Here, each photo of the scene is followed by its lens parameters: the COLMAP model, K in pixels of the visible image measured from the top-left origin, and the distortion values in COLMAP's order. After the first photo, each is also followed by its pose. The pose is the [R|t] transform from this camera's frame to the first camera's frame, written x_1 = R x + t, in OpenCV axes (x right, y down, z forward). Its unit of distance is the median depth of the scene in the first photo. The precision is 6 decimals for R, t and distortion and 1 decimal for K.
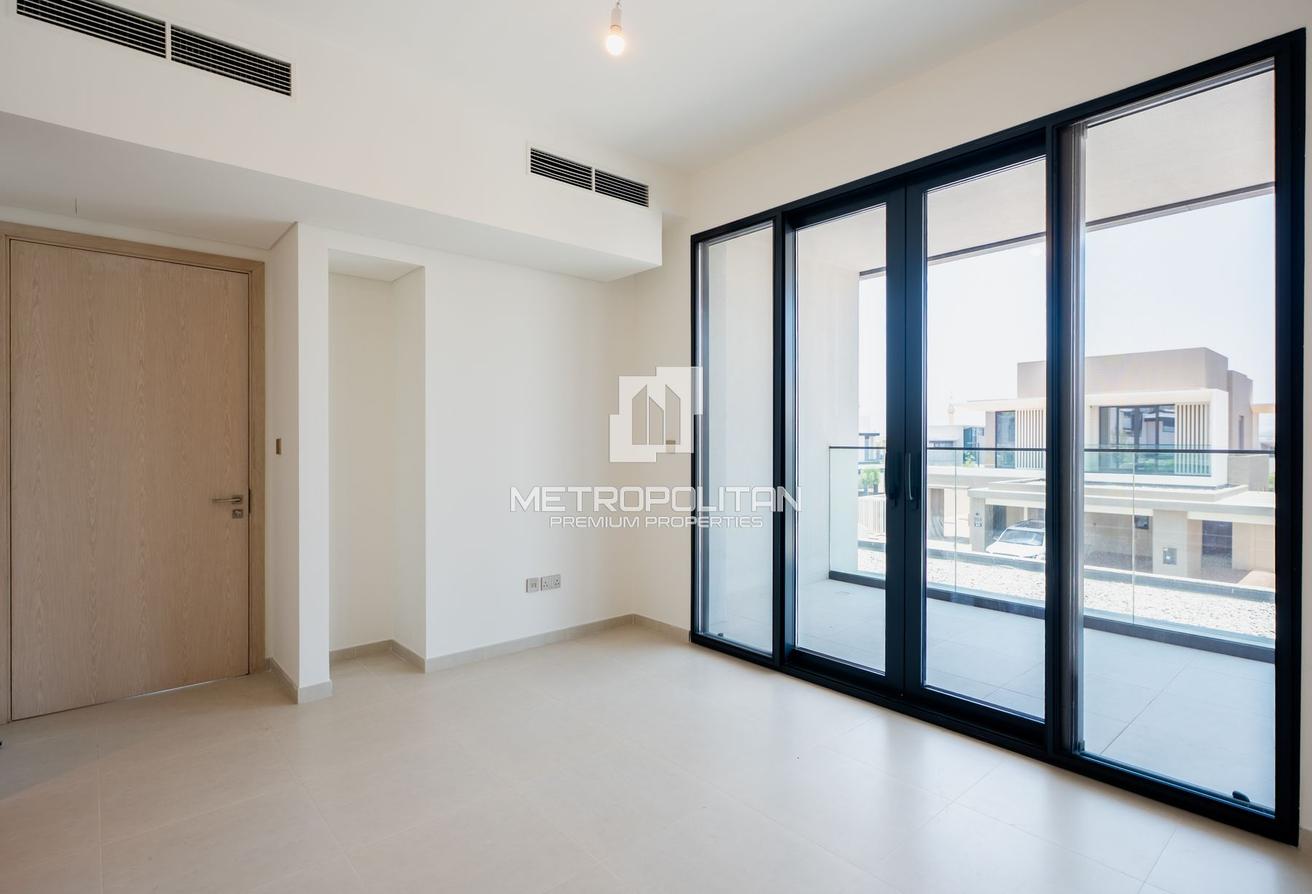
lens RADIAL K [[673.2, 0, 658.6], [0, 673.2, 438.5], [0, 0, 1]] dist [-0.002419, 0.006147]
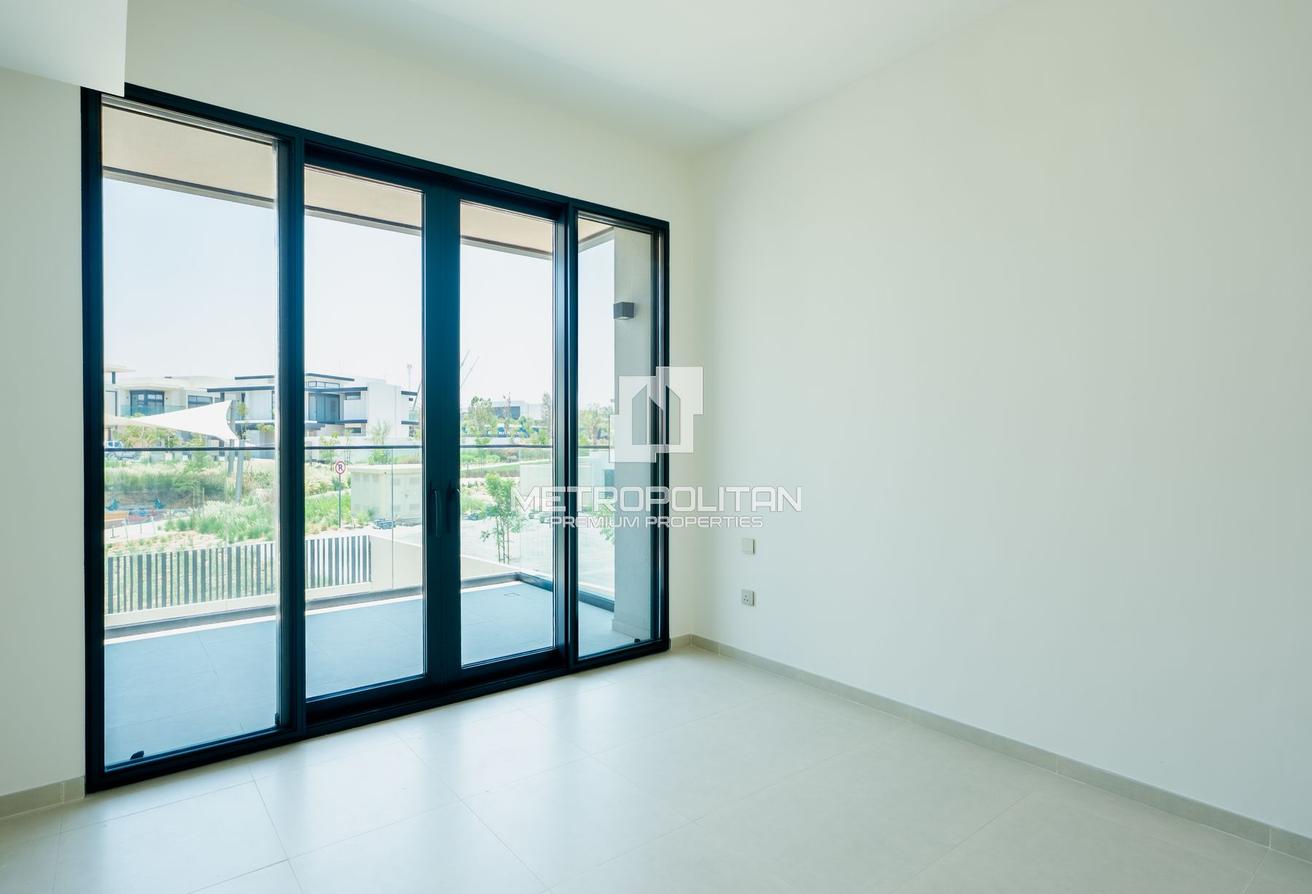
lens RADIAL K [[651.3, 0, 595.7], [0, 651.3, 451.9], [0, 0, 1]] dist [0.006245, 0.001355]
pose [[0.087827, -0.022553, 0.995880, -0.599657], [-0.006629, 0.999708, 0.023224, -0.001233], [-0.996114, -0.008642, 0.087652, 0.692269]]
